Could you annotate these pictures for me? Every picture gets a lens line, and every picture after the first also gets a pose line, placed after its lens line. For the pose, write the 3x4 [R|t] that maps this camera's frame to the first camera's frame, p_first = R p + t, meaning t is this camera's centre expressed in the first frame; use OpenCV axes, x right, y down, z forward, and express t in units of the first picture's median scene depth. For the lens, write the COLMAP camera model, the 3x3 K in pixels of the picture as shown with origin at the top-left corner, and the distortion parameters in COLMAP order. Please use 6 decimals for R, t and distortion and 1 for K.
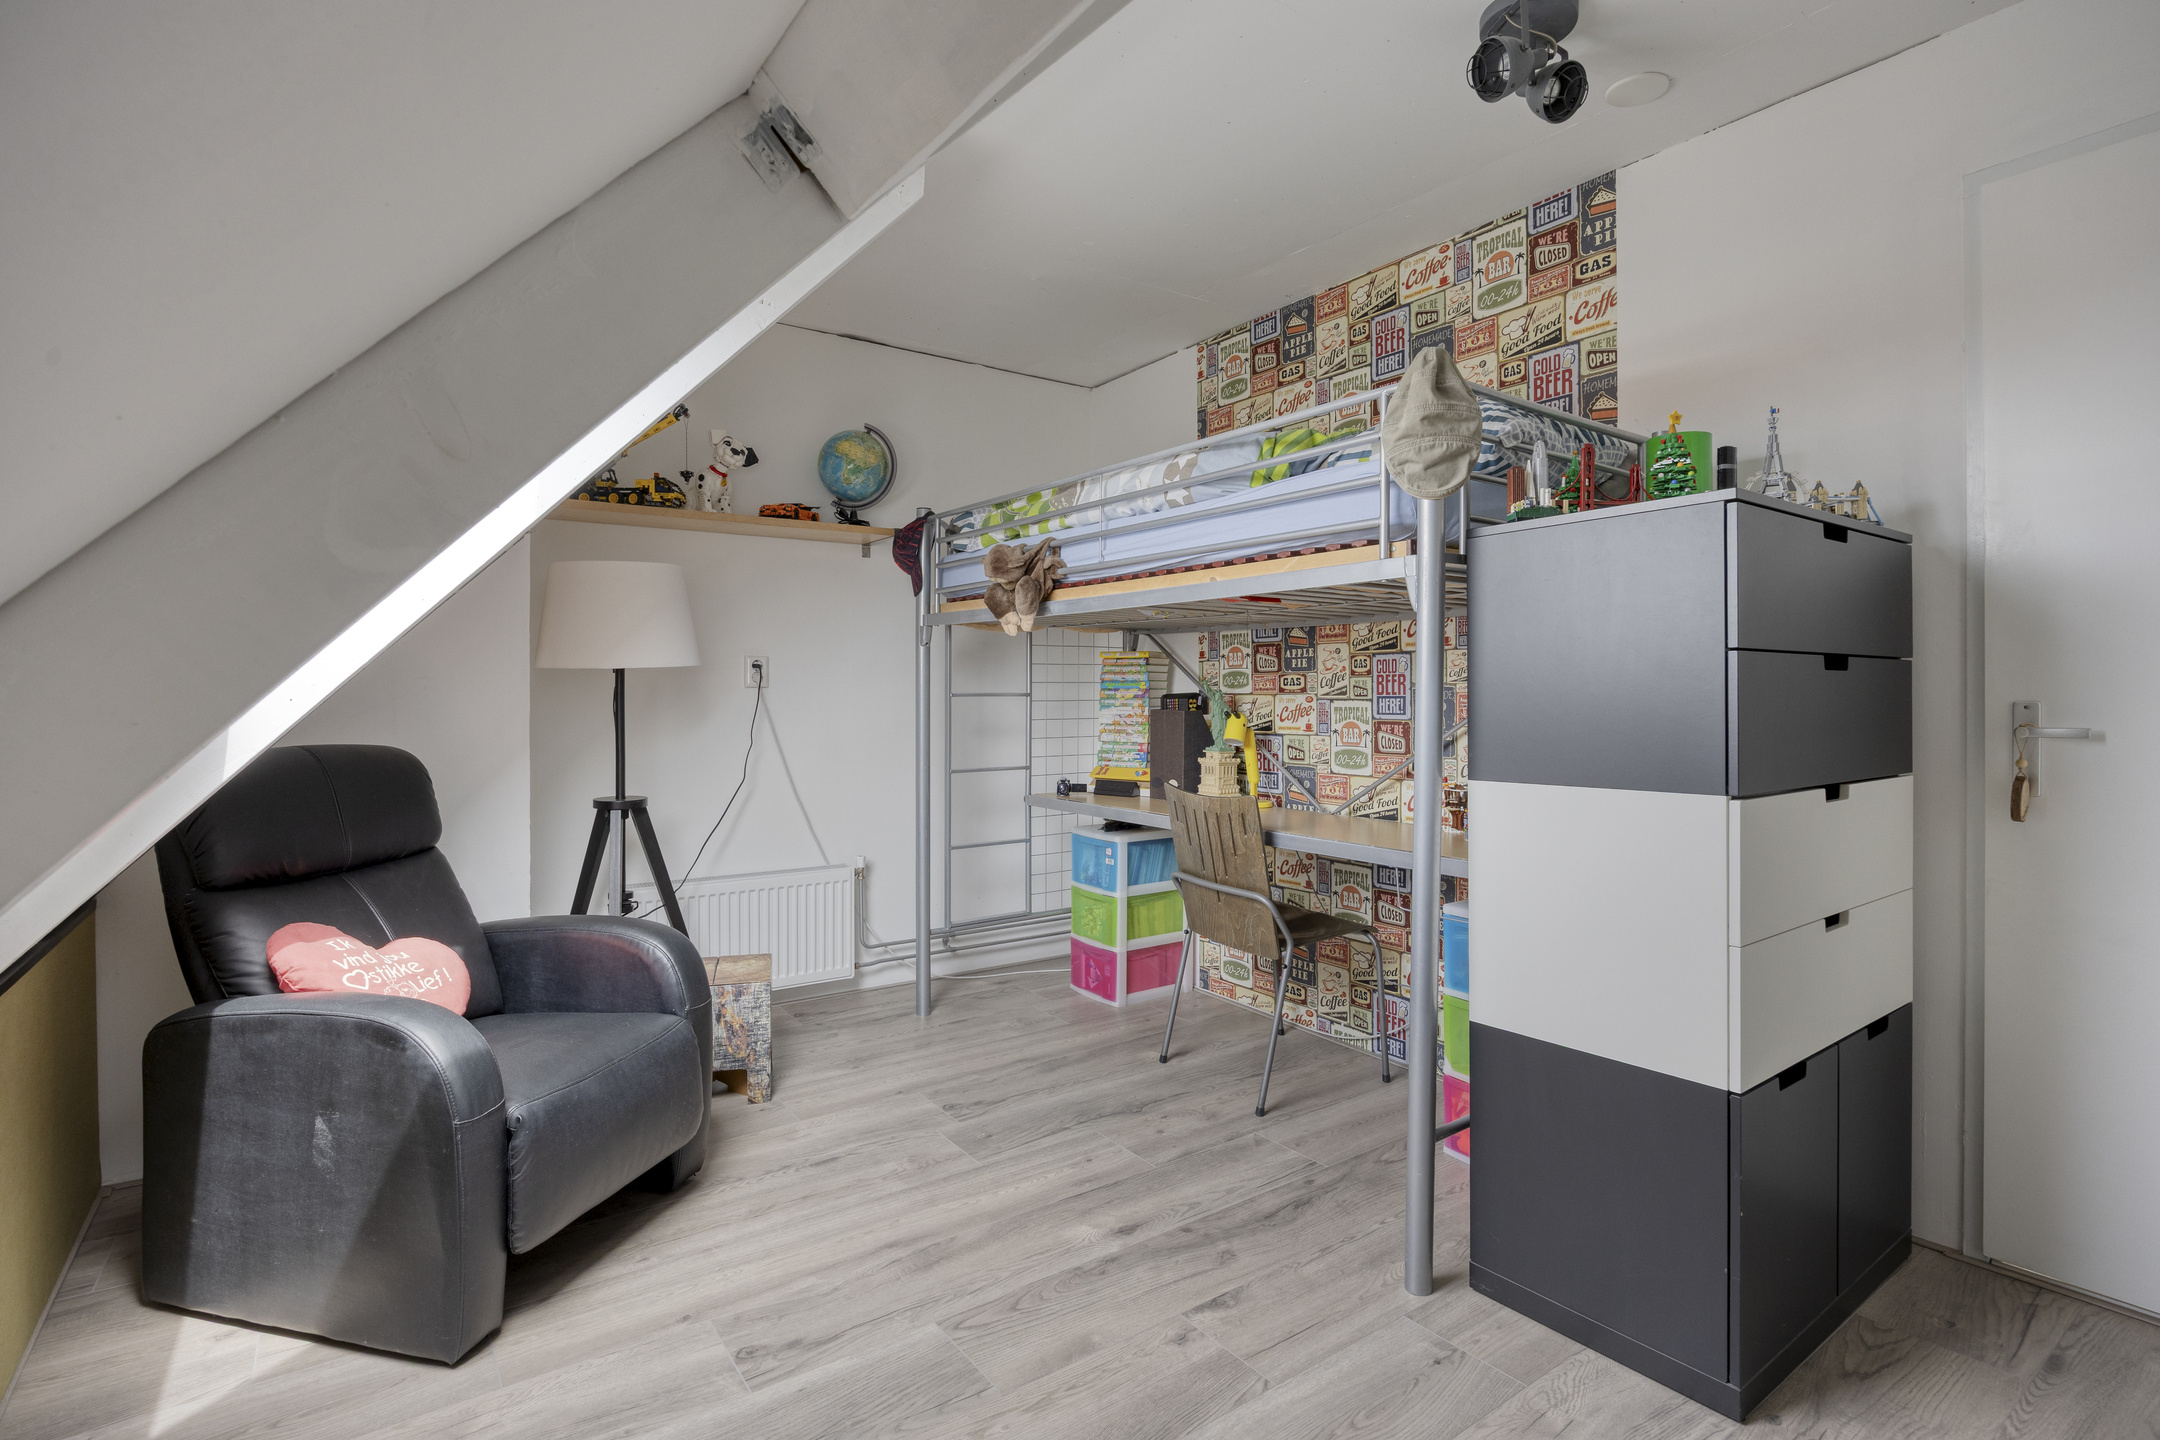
lens RADIAL K [[1042.6, 0, 1093.1], [0, 1042.6, 707.7], [0, 0, 1]] dist [-0.005696, -0.000942]
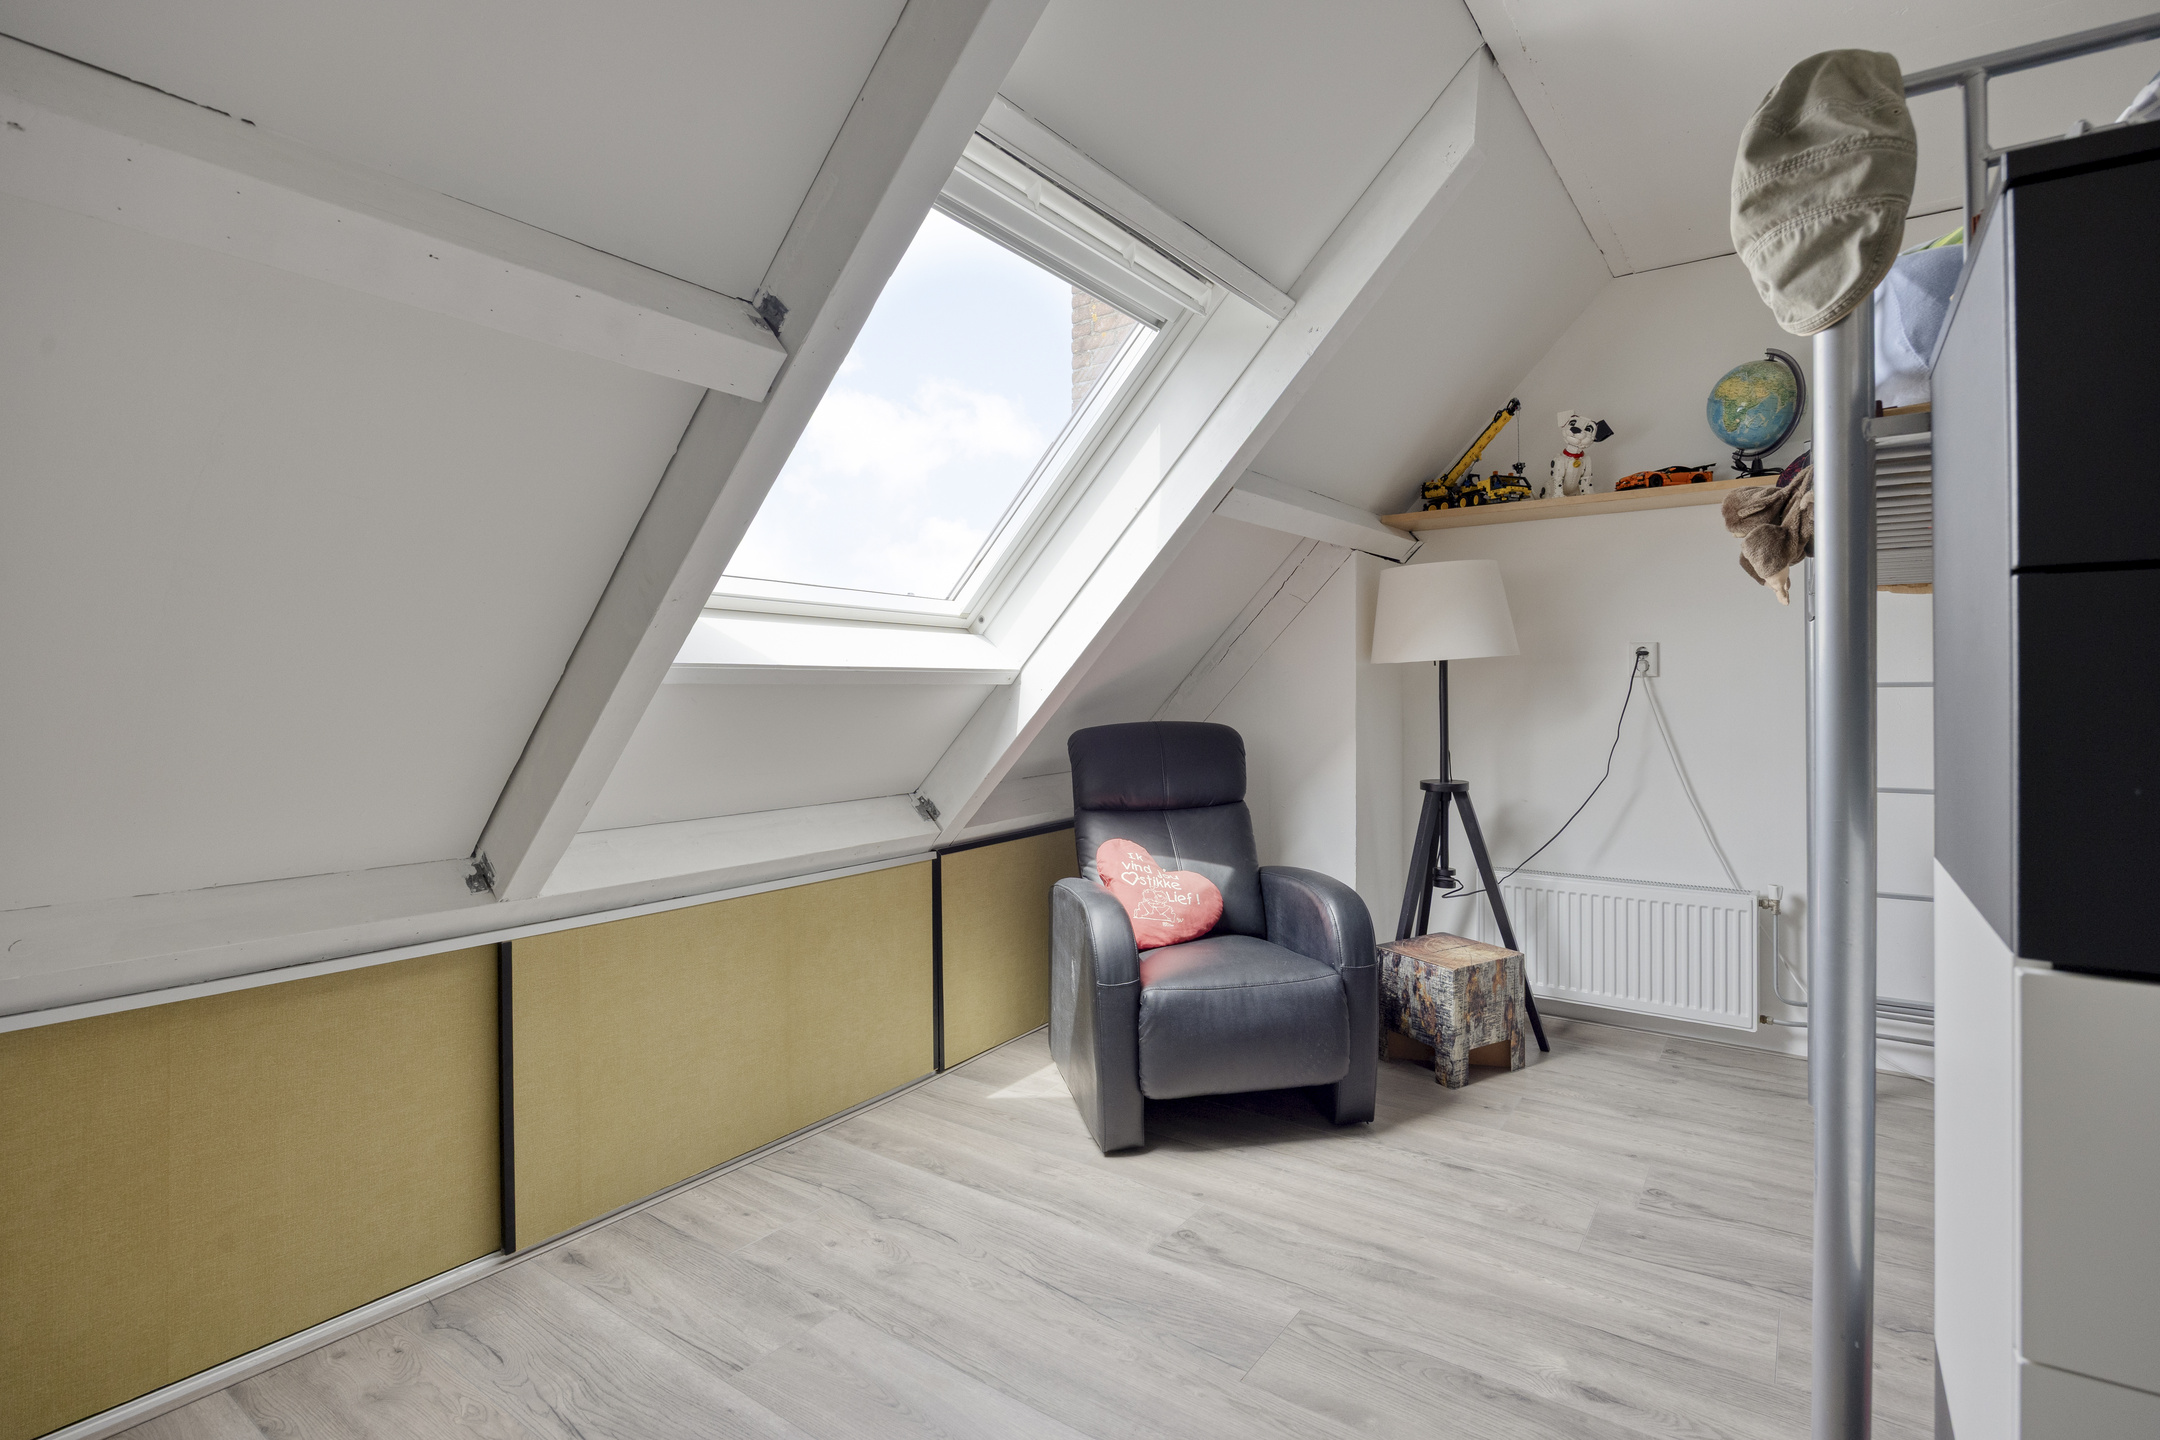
lens RADIAL K [[1042.6, 0, 1070.5], [0, 1042.6, 682.0], [0, 0, 1]] dist [-0.005696, -0.000942]
pose [[0.325356, -0.002972, -0.945587, 0.562393], [-0.010988, 0.999916, -0.006923, -0.004660], [0.945528, 0.012643, 0.325296, 0.351957]]
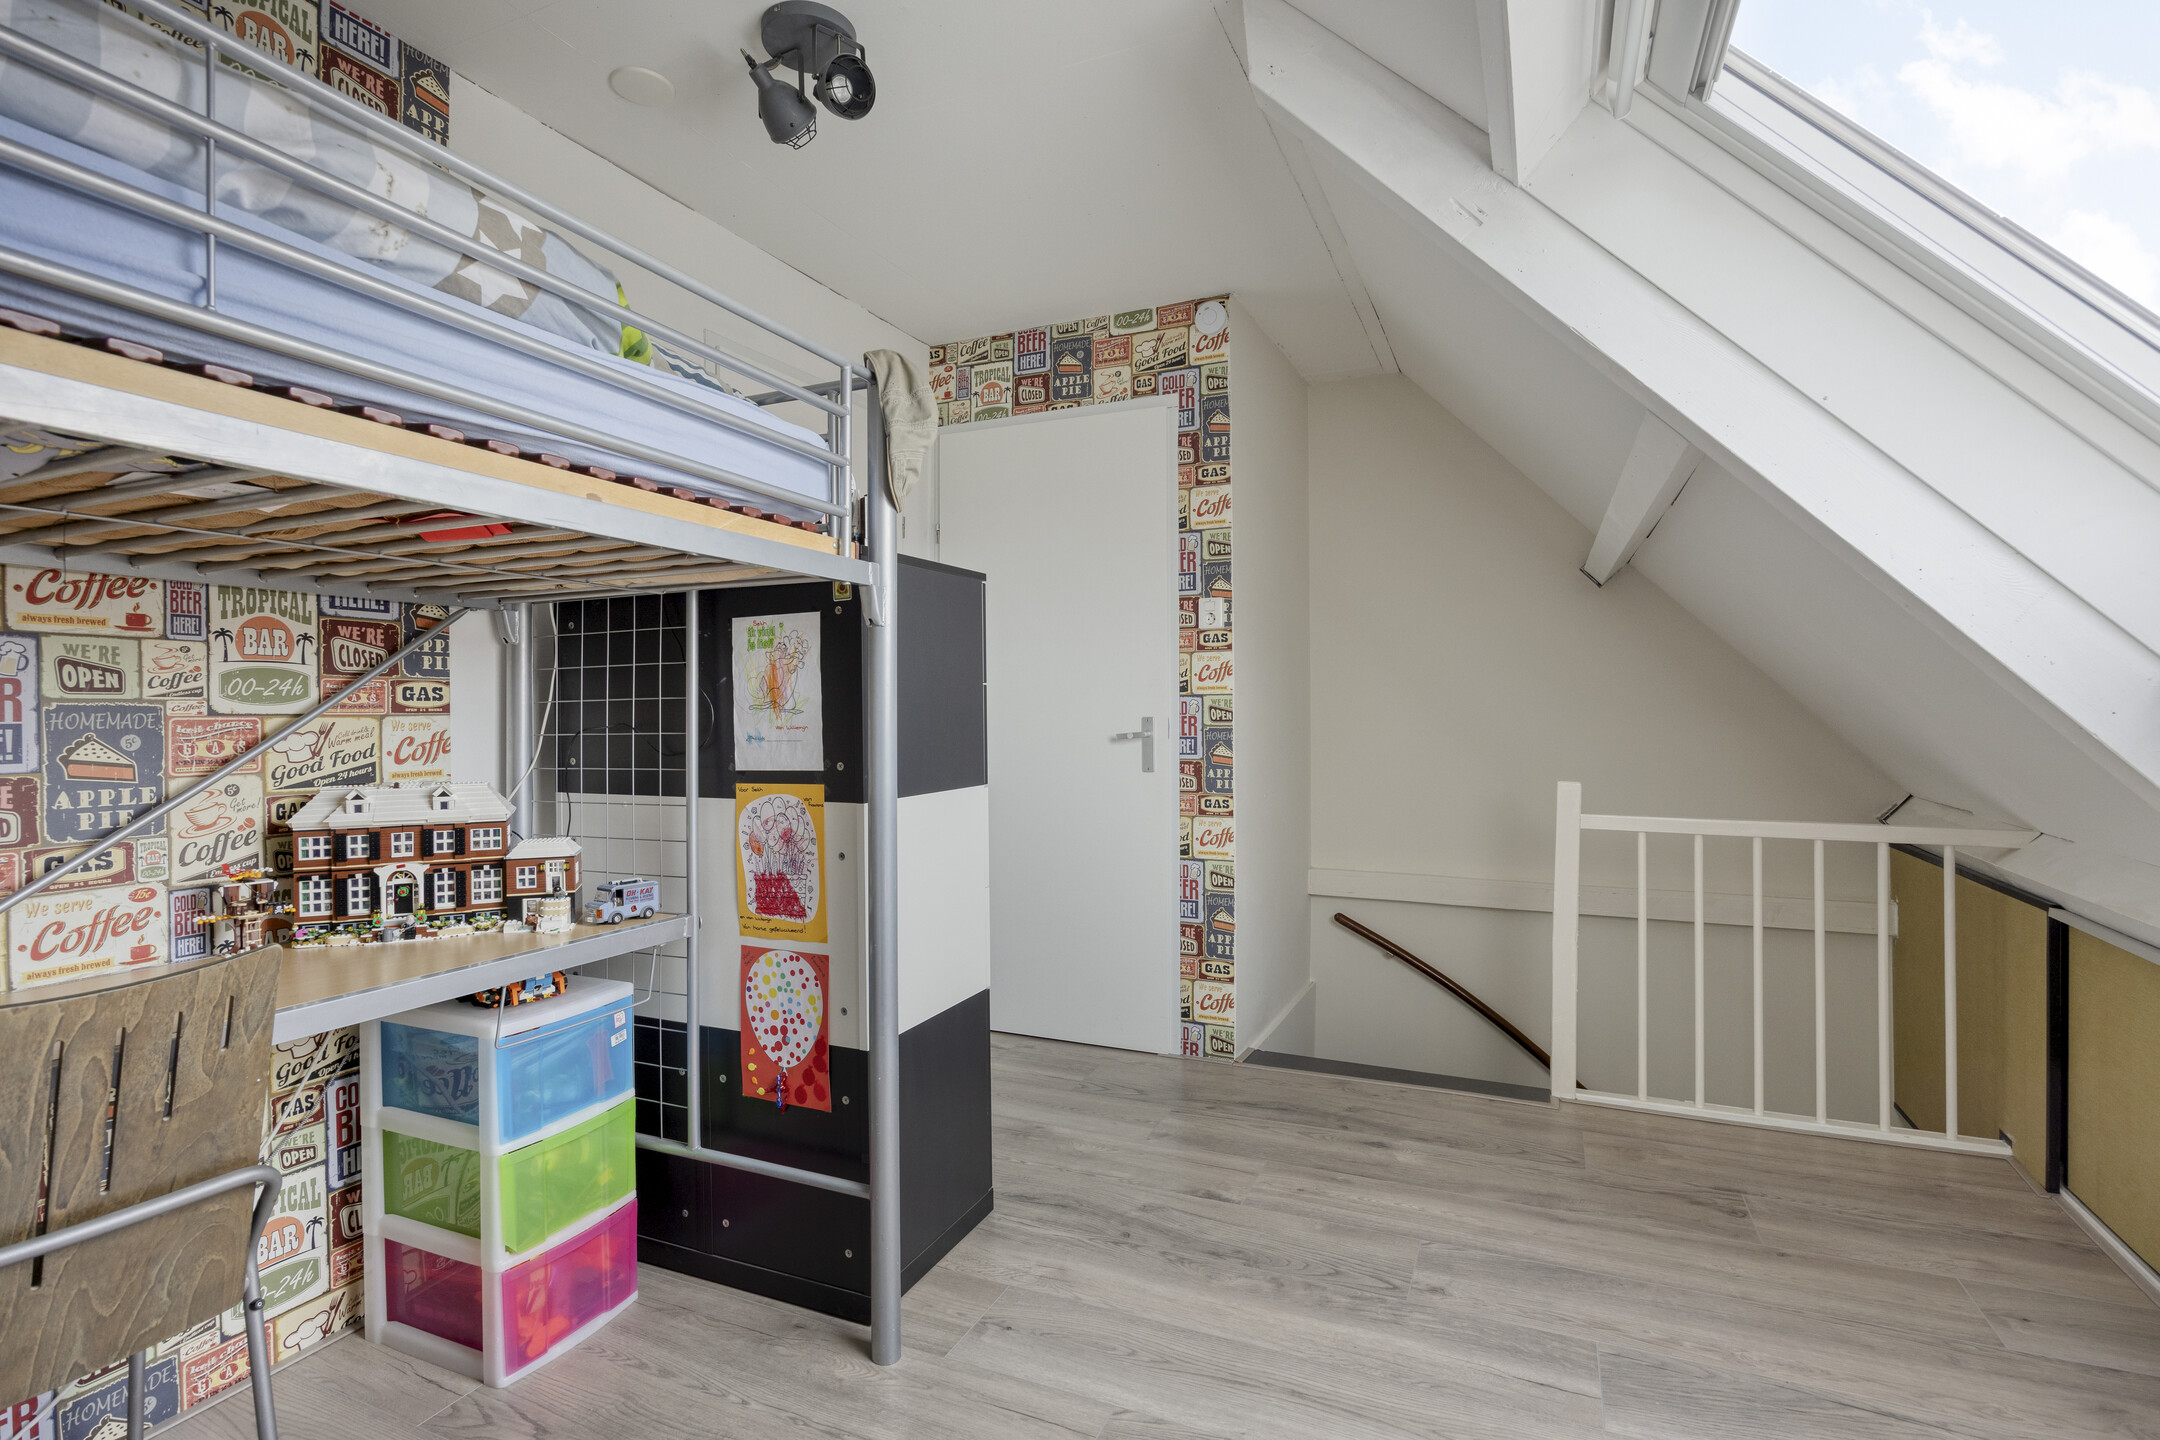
lens RADIAL K [[1042.6, 0, 1093.0], [0, 1042.6, 718.3], [0, 0, 1]] dist [-0.005696, -0.000942]
pose [[-0.508034, 0.005225, 0.861321, -0.760669], [0.027963, 0.999555, 0.010429, -0.013169], [-0.860883, 0.029383, -0.507953, 1.702588]]
